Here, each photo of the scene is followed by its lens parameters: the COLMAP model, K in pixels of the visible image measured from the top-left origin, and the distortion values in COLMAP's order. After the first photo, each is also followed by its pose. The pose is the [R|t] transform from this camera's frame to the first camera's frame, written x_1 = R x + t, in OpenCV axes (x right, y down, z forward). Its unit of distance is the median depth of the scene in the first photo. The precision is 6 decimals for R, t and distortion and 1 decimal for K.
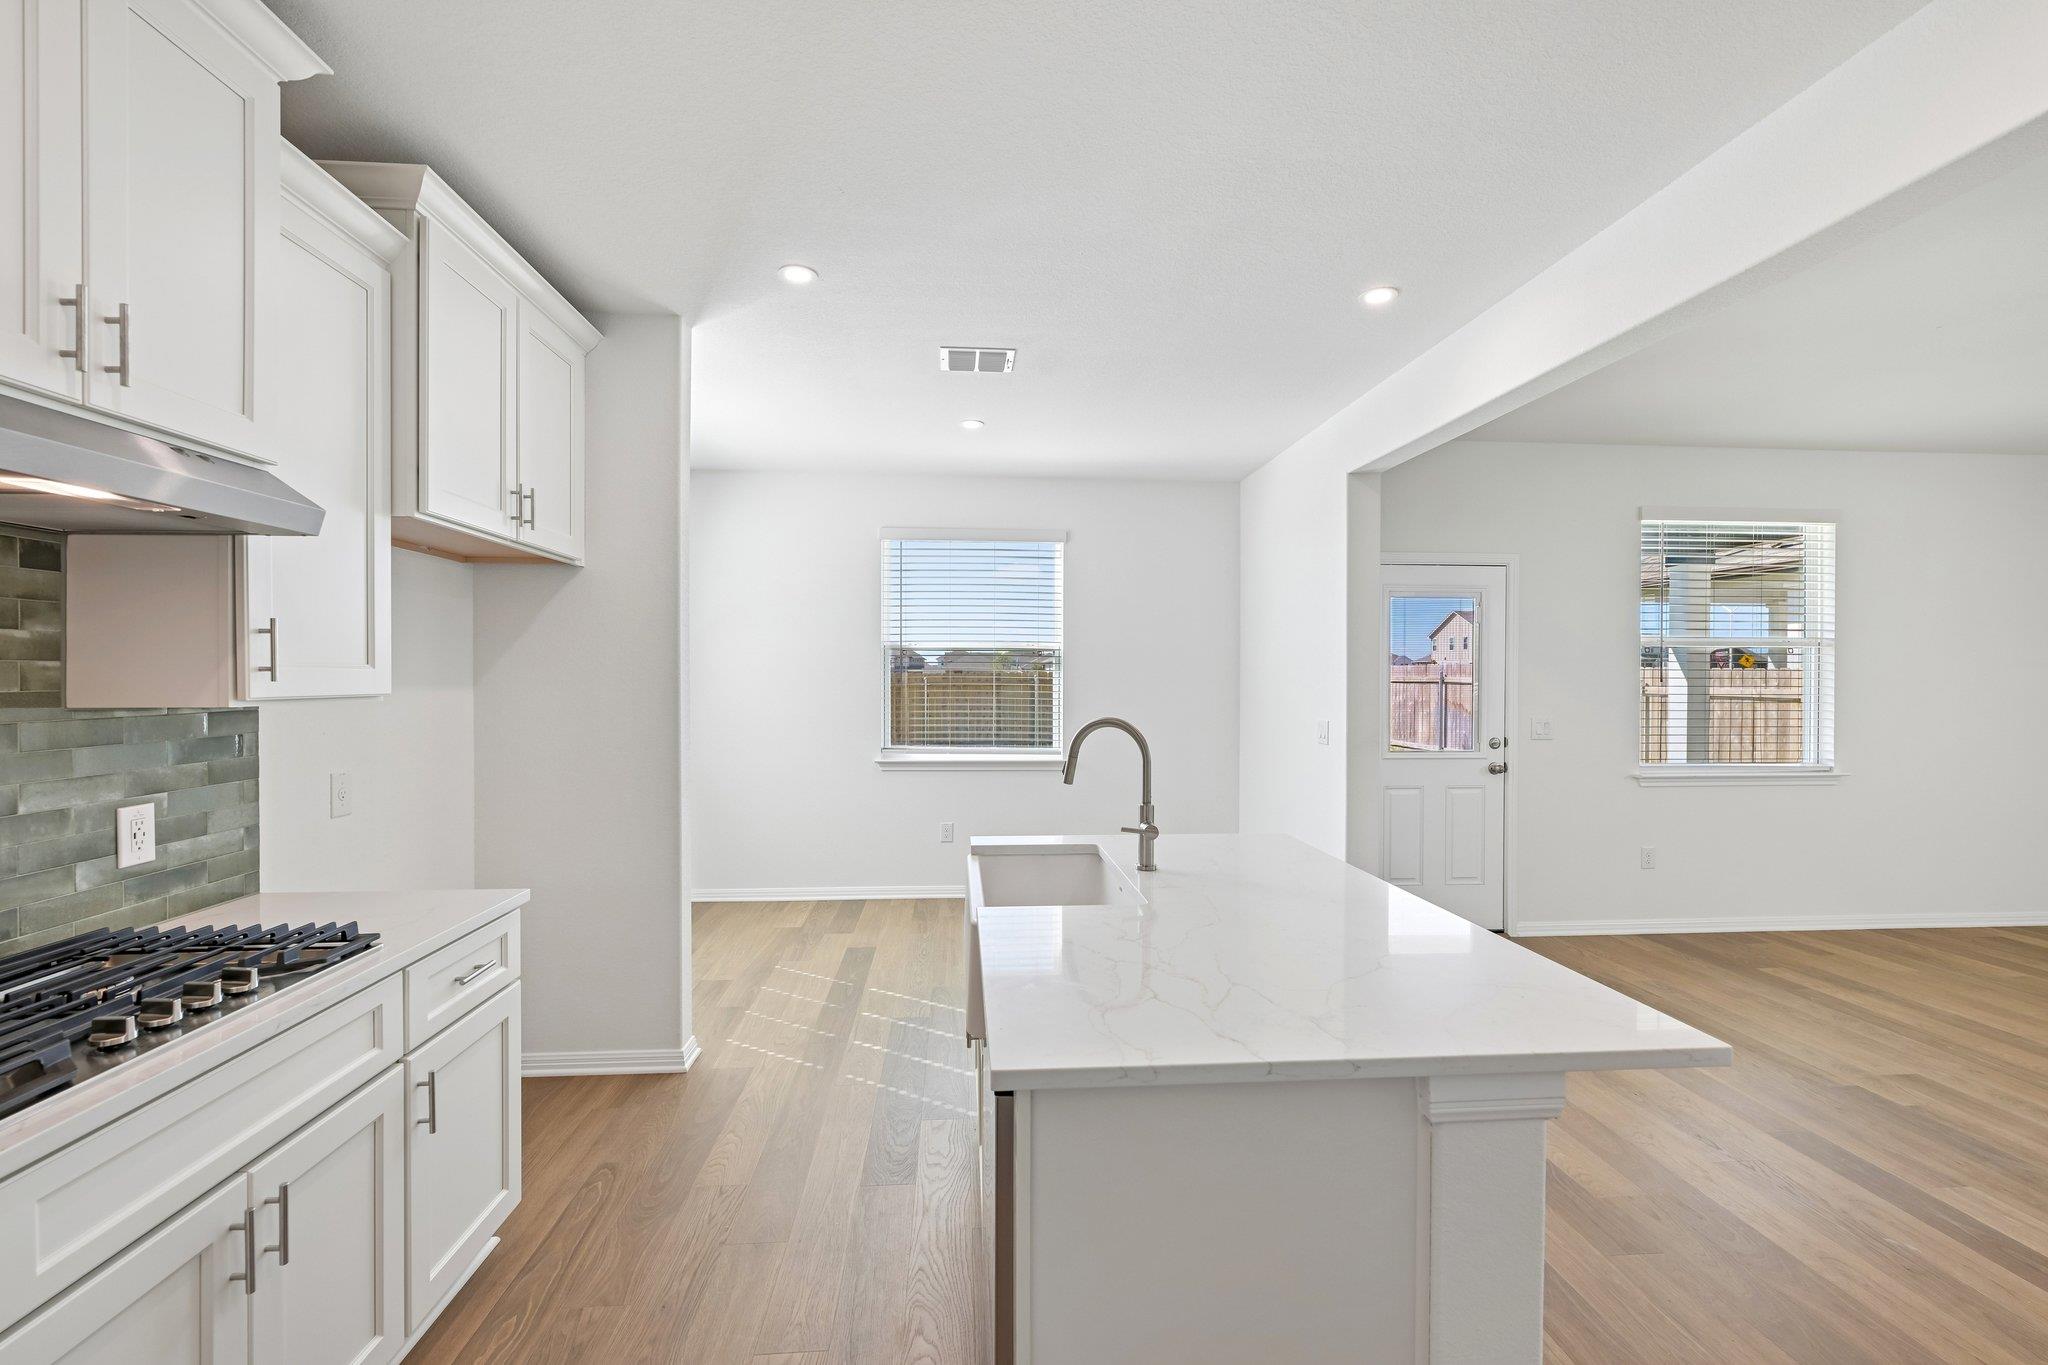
lens RADIAL K [[853.5, 0, 1016.3], [0, 853.5, 677.9], [0, 0, 1]] dist [-0.002112, 0.000186]
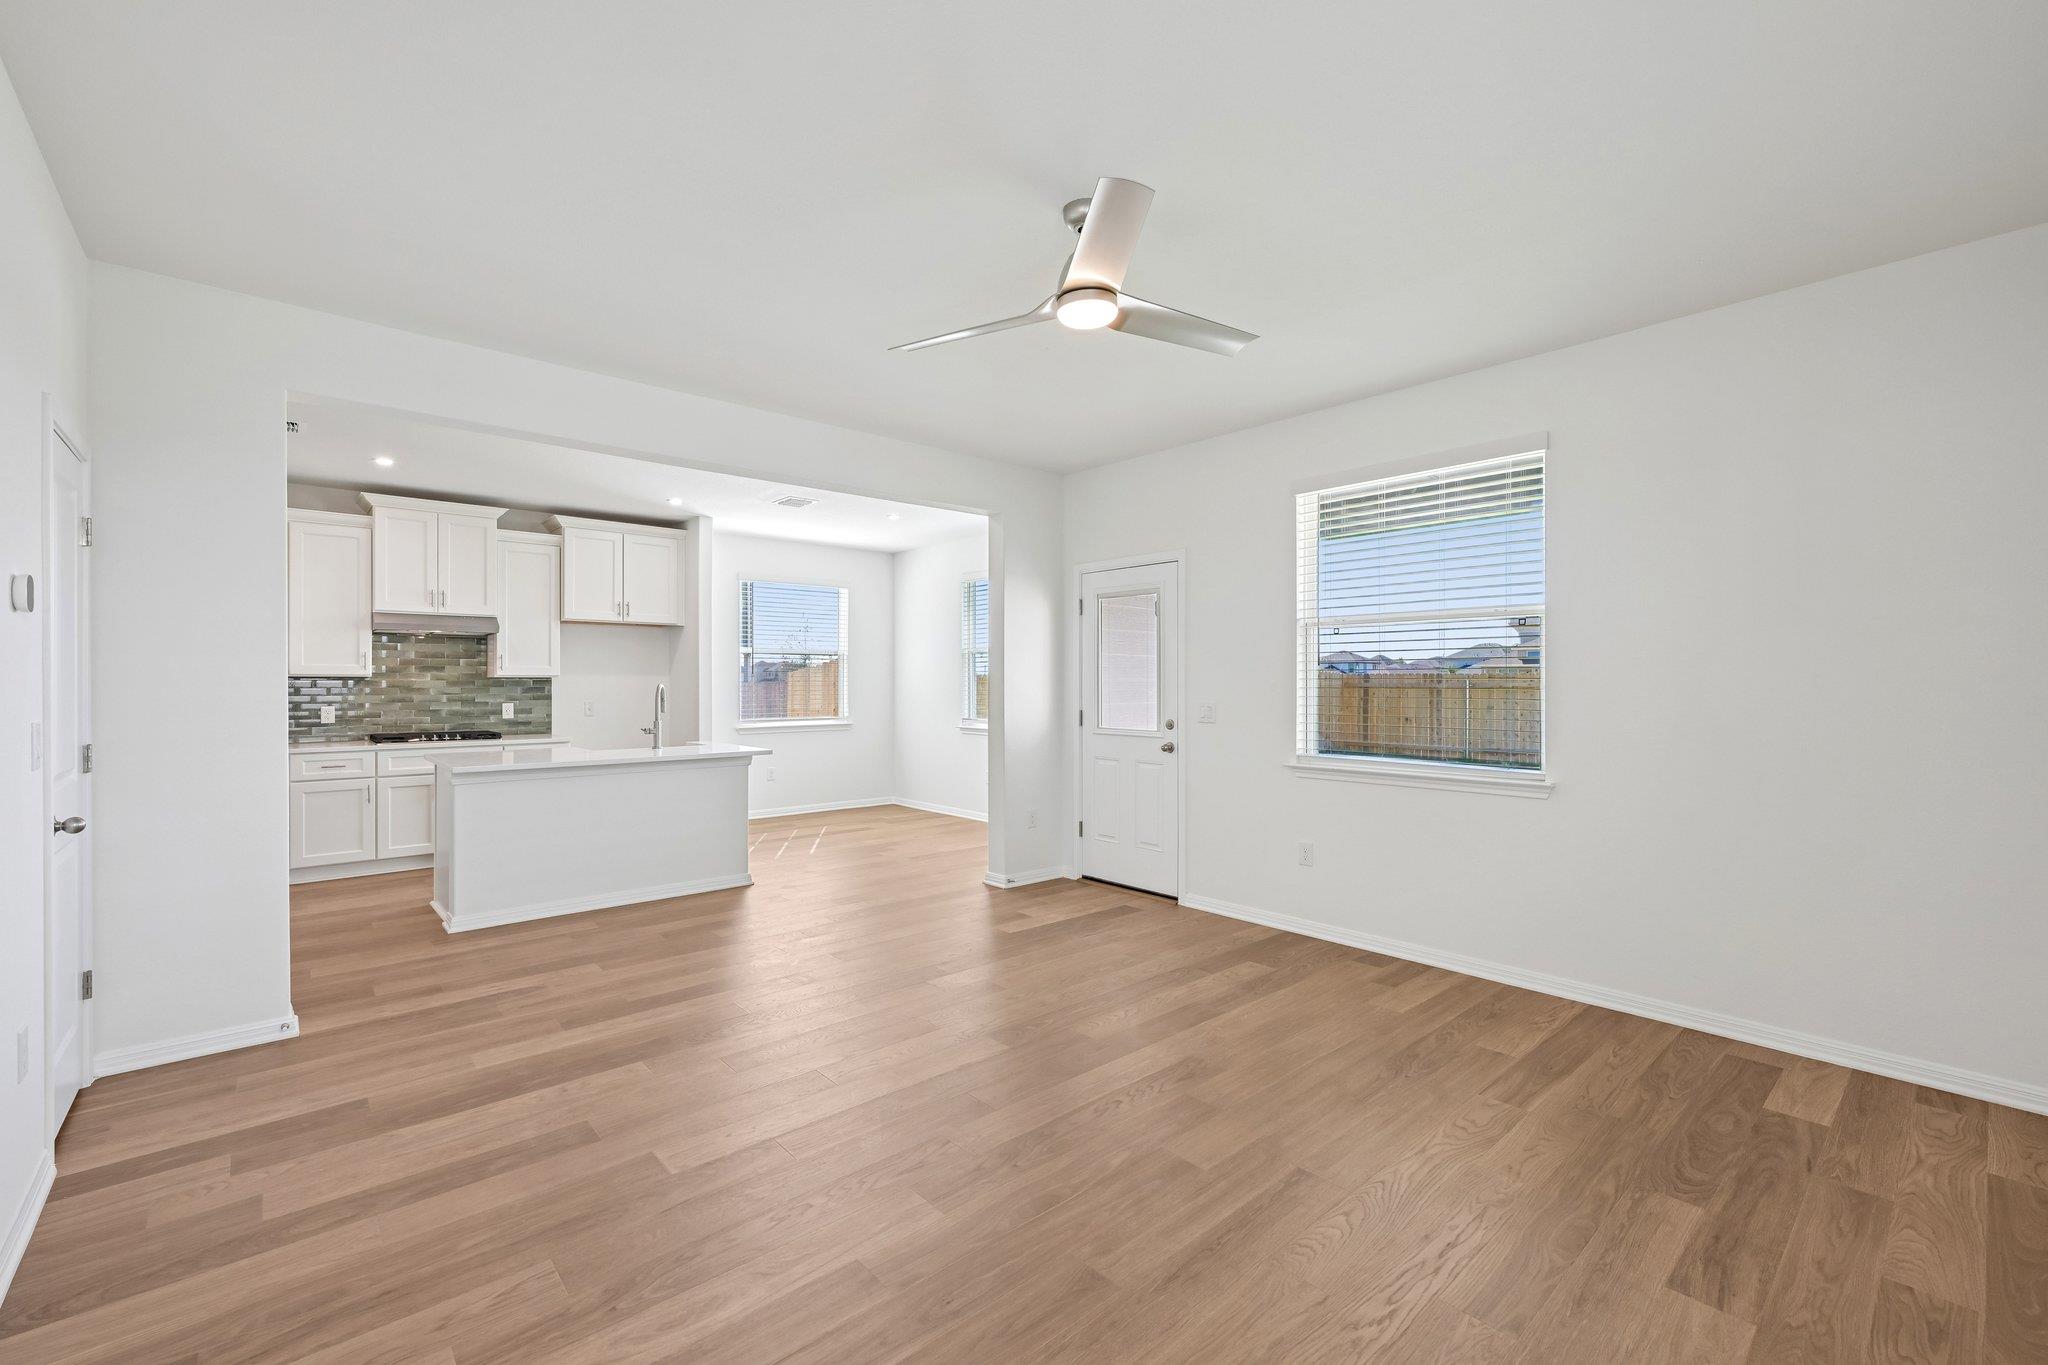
lens RADIAL K [[853.5, 0, 1023.7], [0, 853.5, 674.6], [0, 0, 1]] dist [-0.002112, 0.000186]
pose [[0.609491, -0.009221, -0.792740, 2.974517], [0.001267, 0.999942, -0.010657, 0.054752], [0.792792, 0.005490, 0.609467, 0.420193]]
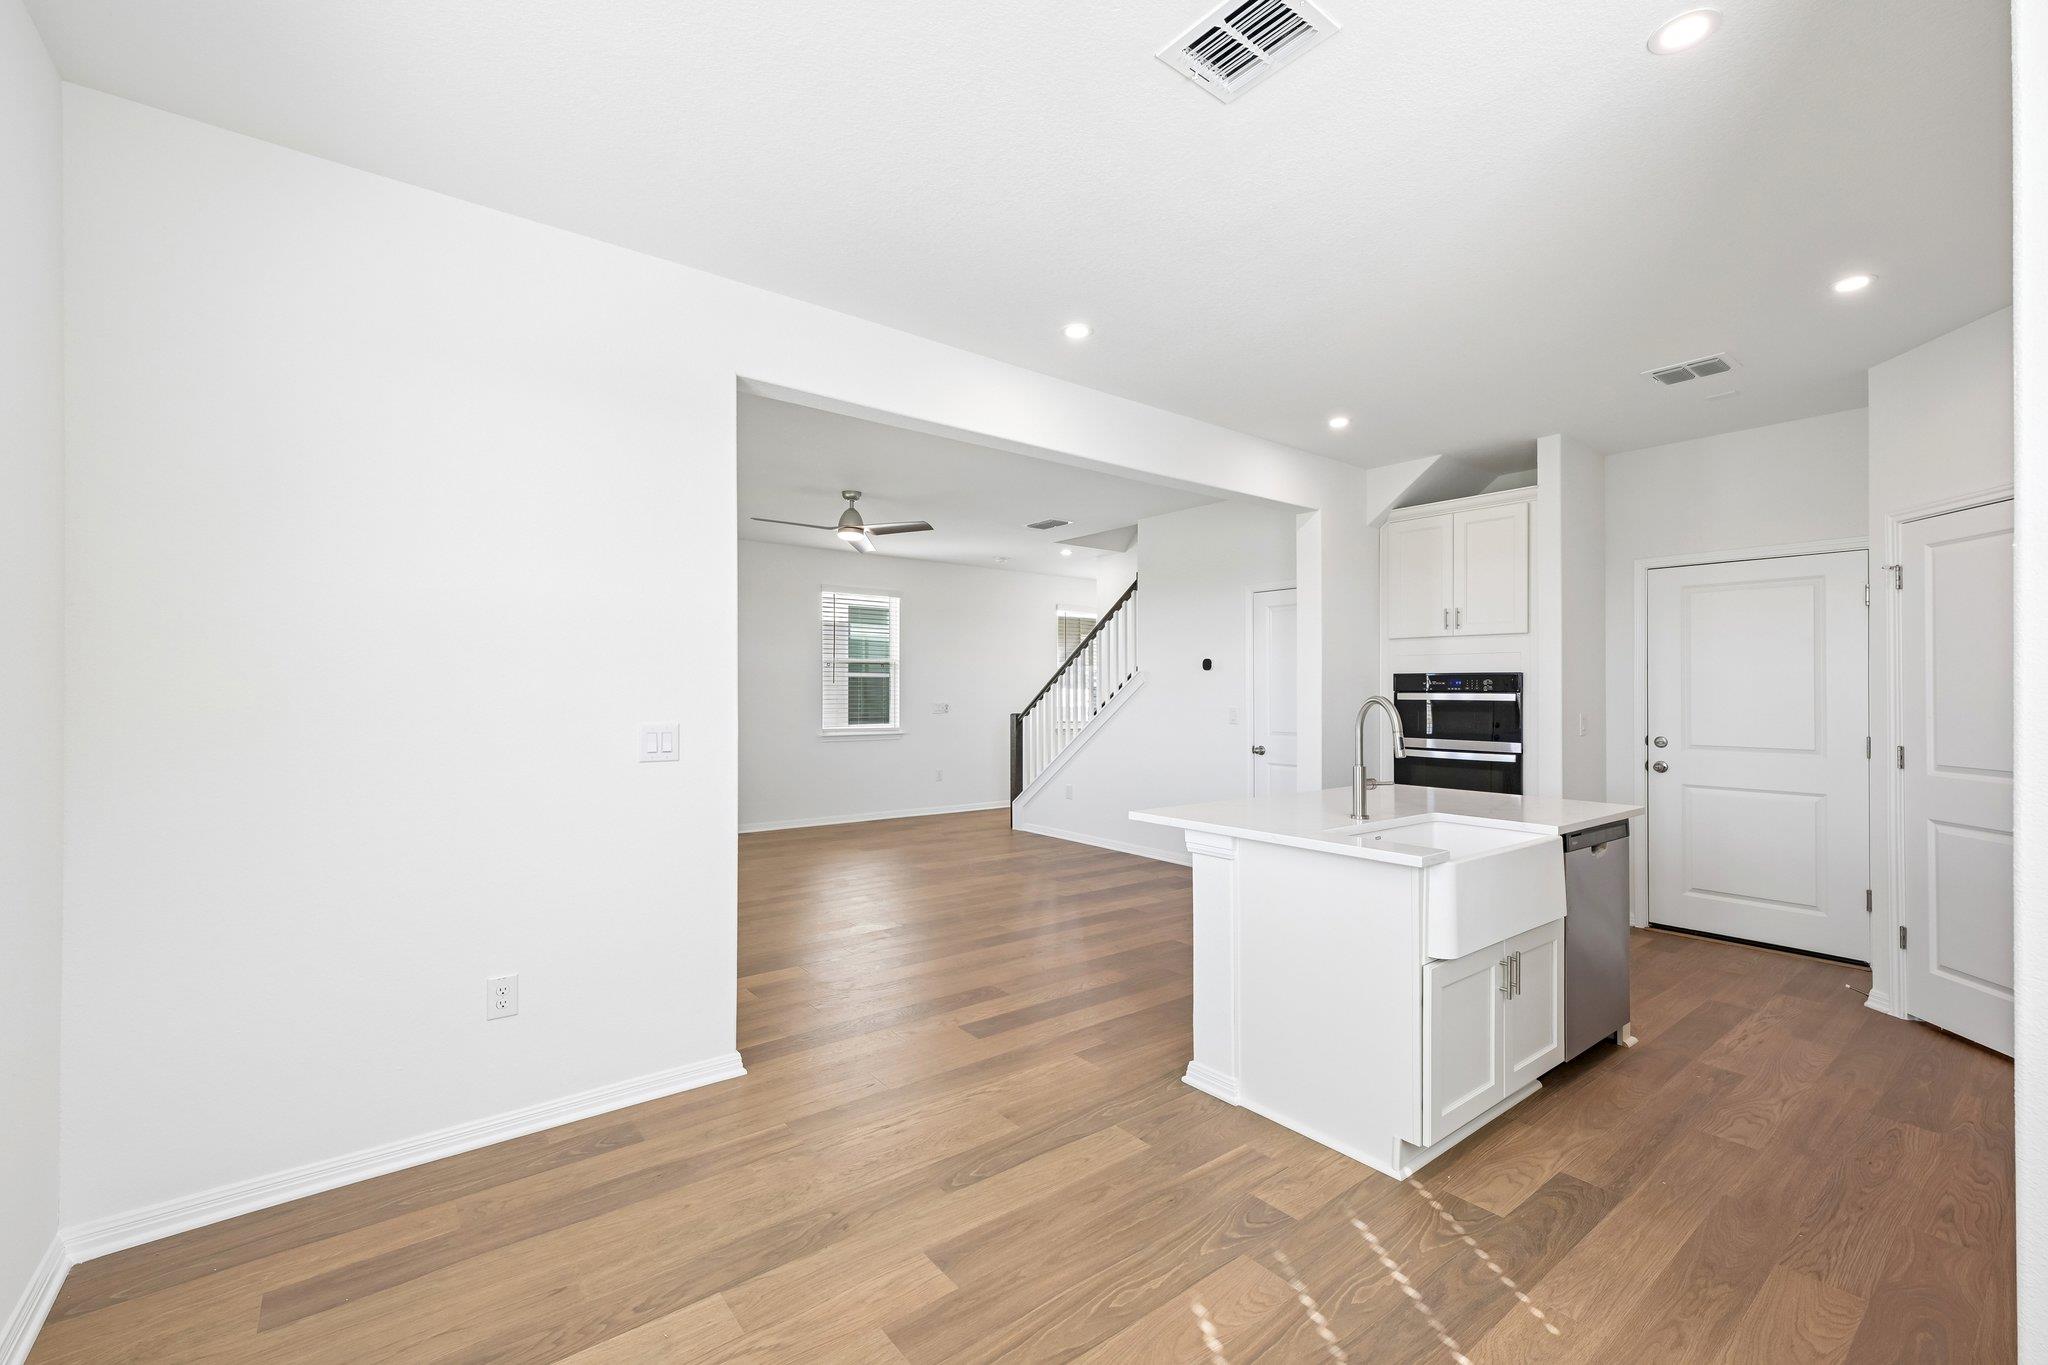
lens RADIAL K [[853.5, 0, 1019.8], [0, 853.5, 682.9], [0, 0, 1]] dist [-0.002112, 0.000186]
pose [[-0.573050, 0.009199, 0.819469, -1.230949], [0.000406, 0.999940, -0.010941, 0.055304], [-0.819520, -0.005937, -0.573020, 2.837538]]
